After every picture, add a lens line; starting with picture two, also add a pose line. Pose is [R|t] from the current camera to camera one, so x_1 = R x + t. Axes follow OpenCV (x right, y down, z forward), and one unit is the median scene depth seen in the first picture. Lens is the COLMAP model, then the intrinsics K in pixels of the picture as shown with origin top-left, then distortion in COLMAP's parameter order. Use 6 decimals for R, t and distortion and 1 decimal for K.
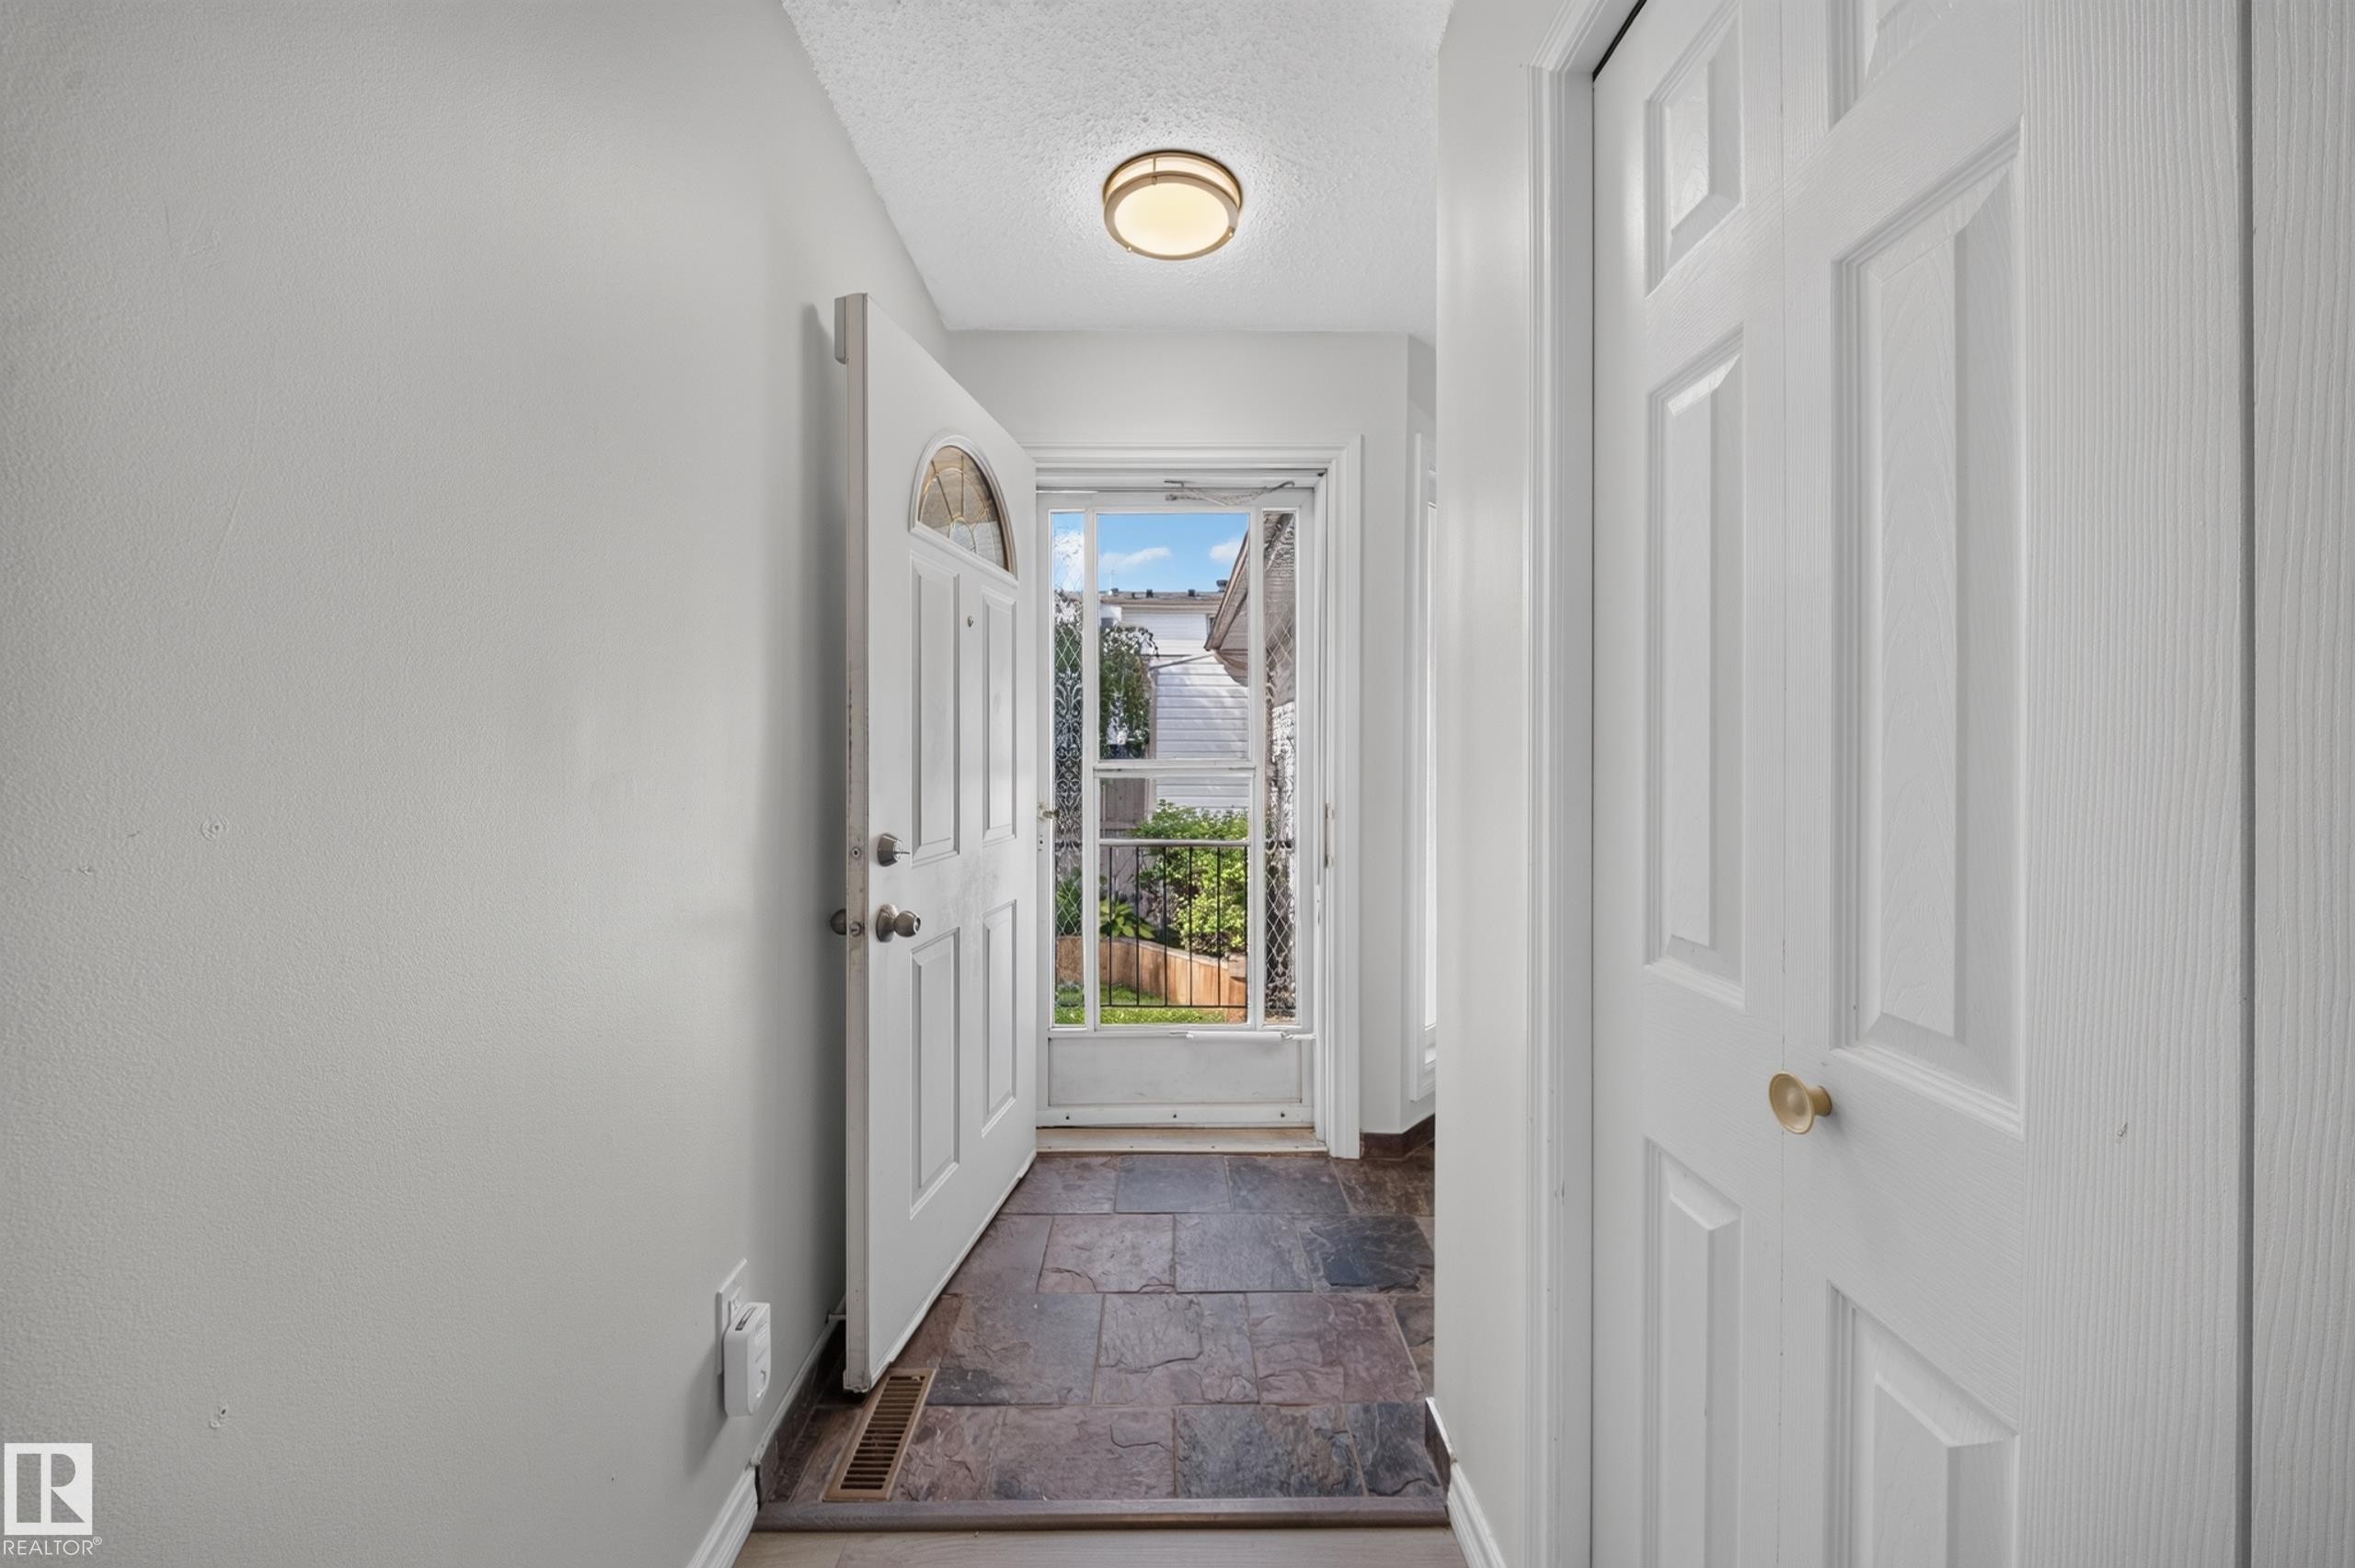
lens RADIAL K [[832.5, 0, 1167.3], [0, 832.5, 755.3], [0, 0, 1]] dist [0.006532, -0.004511]
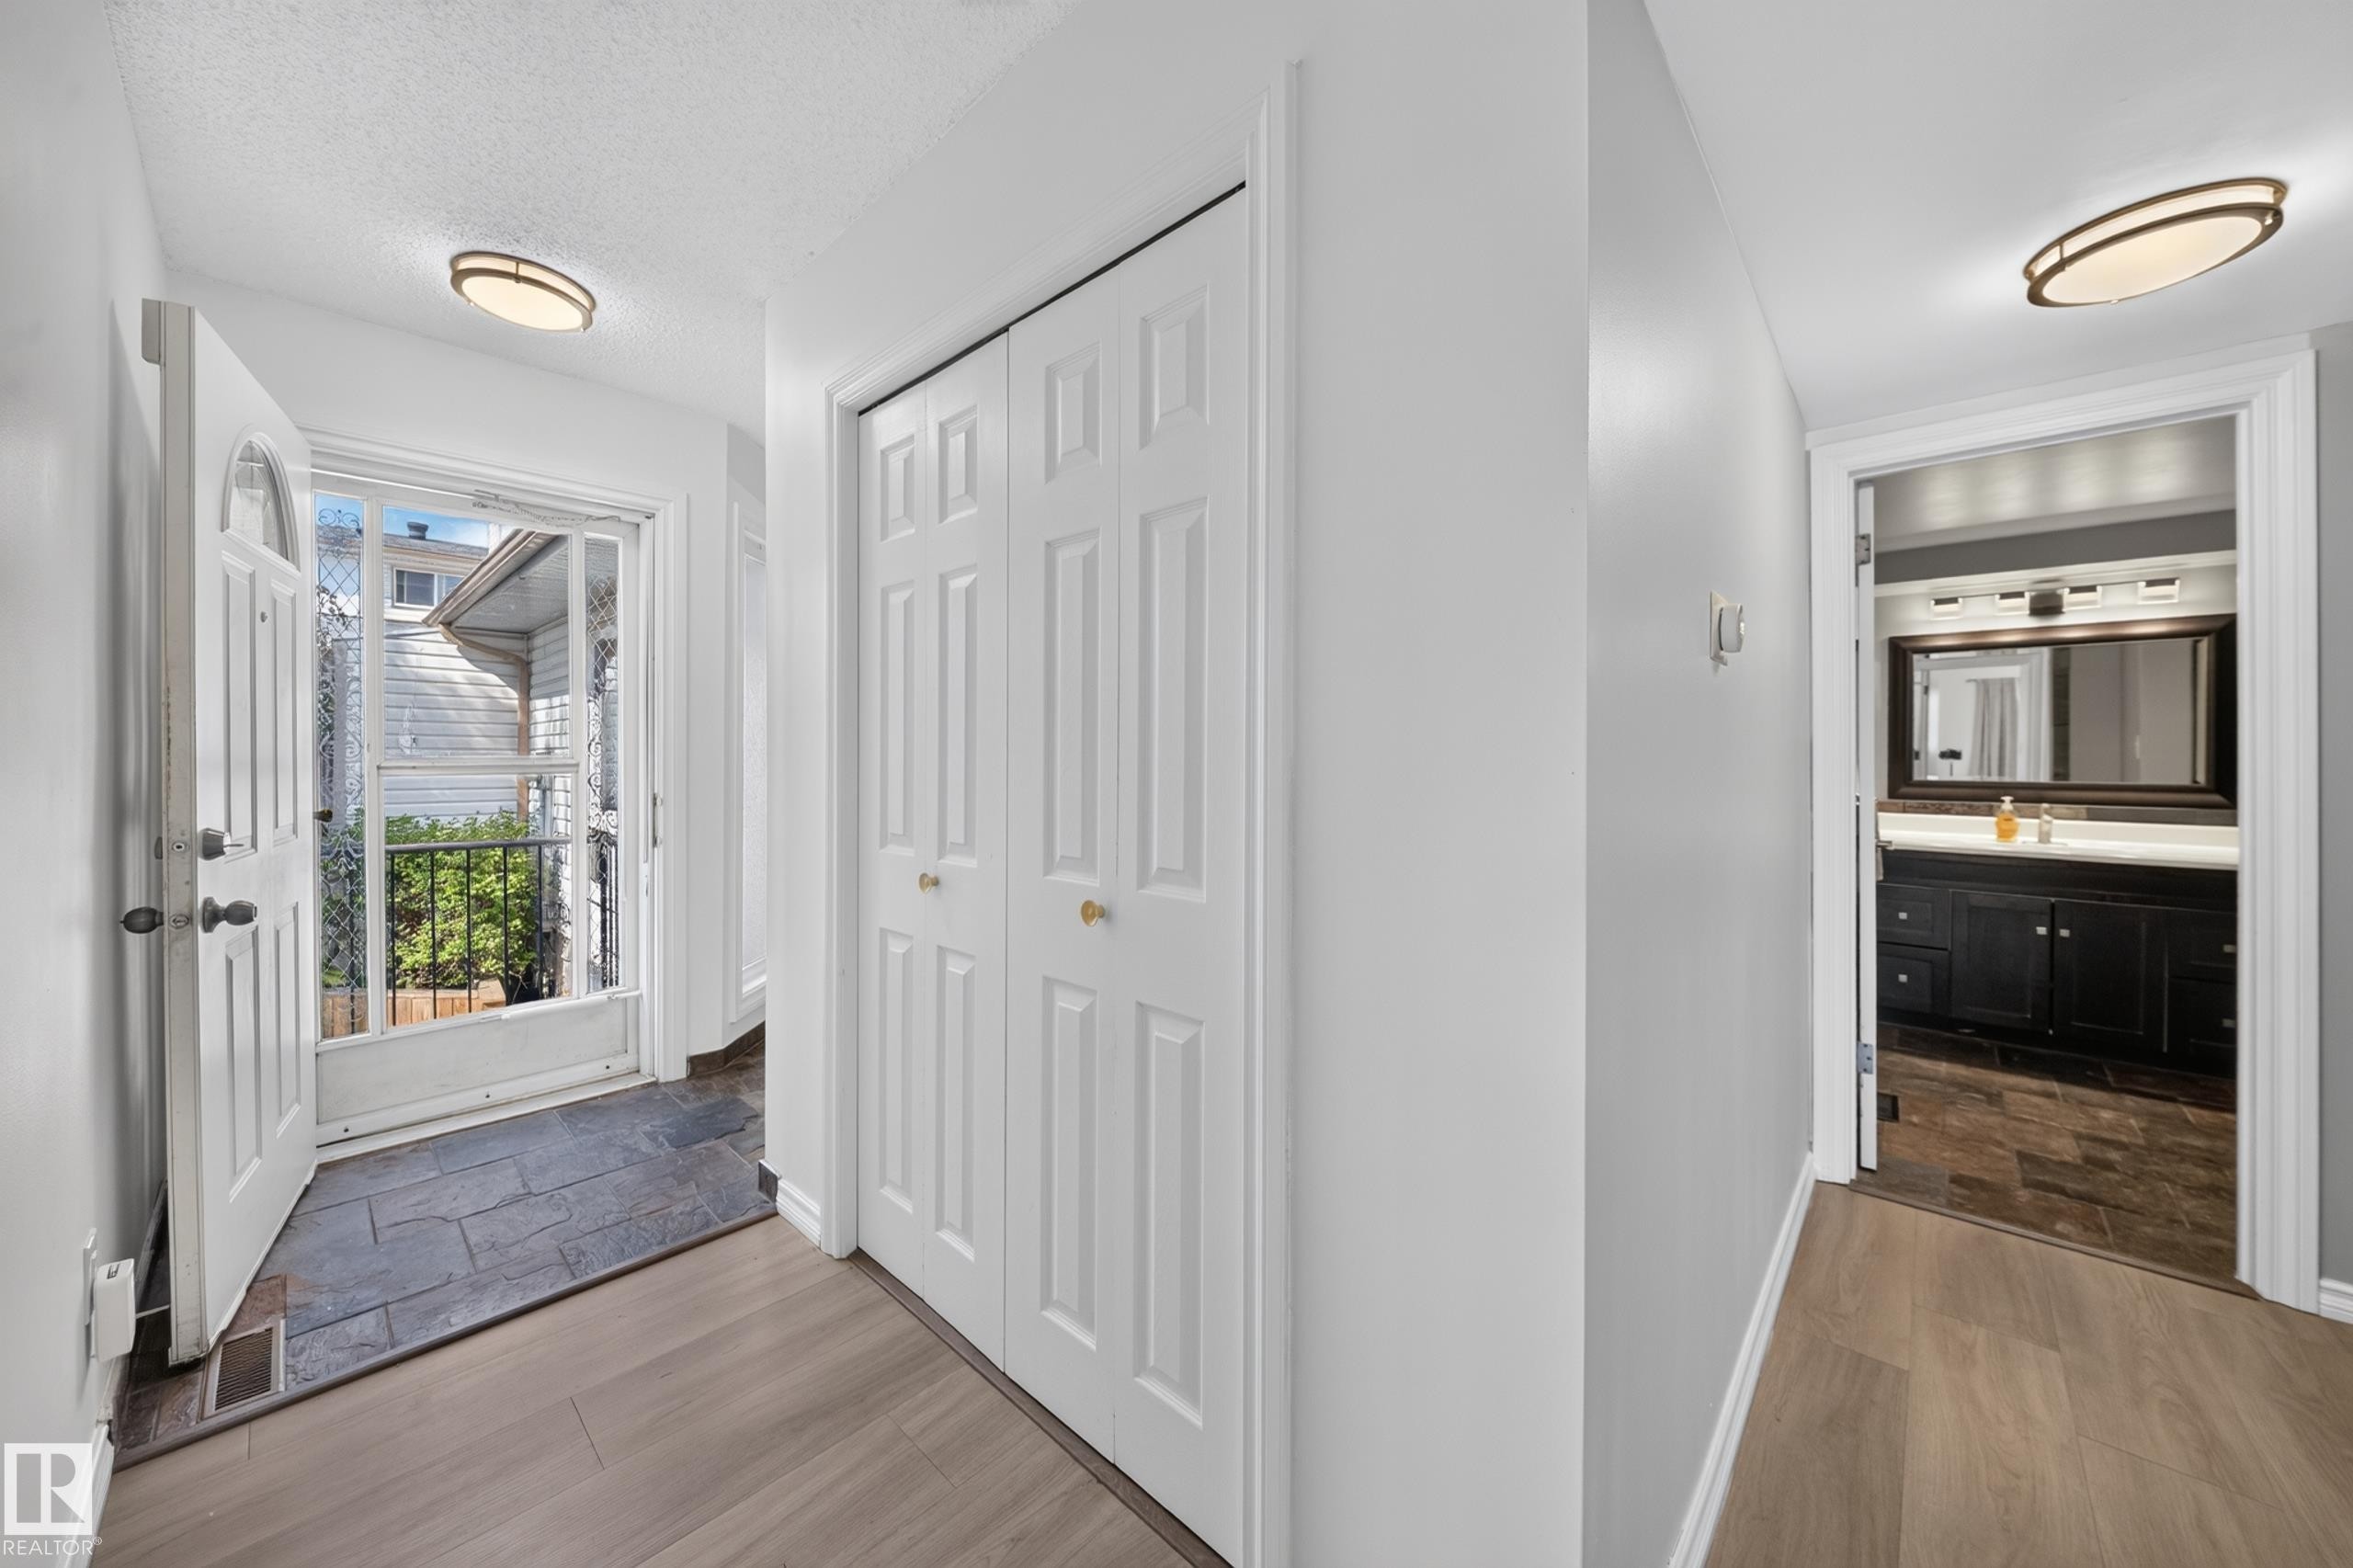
lens RADIAL K [[831.9, 0, 1166.3], [0, 831.9, 755.3], [0, 0, 1]] dist [0.006532, -0.004511]
pose [[0.691674, 0.000657, 0.722210, -0.199868], [-0.001758, 0.999998, 0.000775, 0.001306], [-0.722208, -0.001806, 0.691674, -0.434322]]
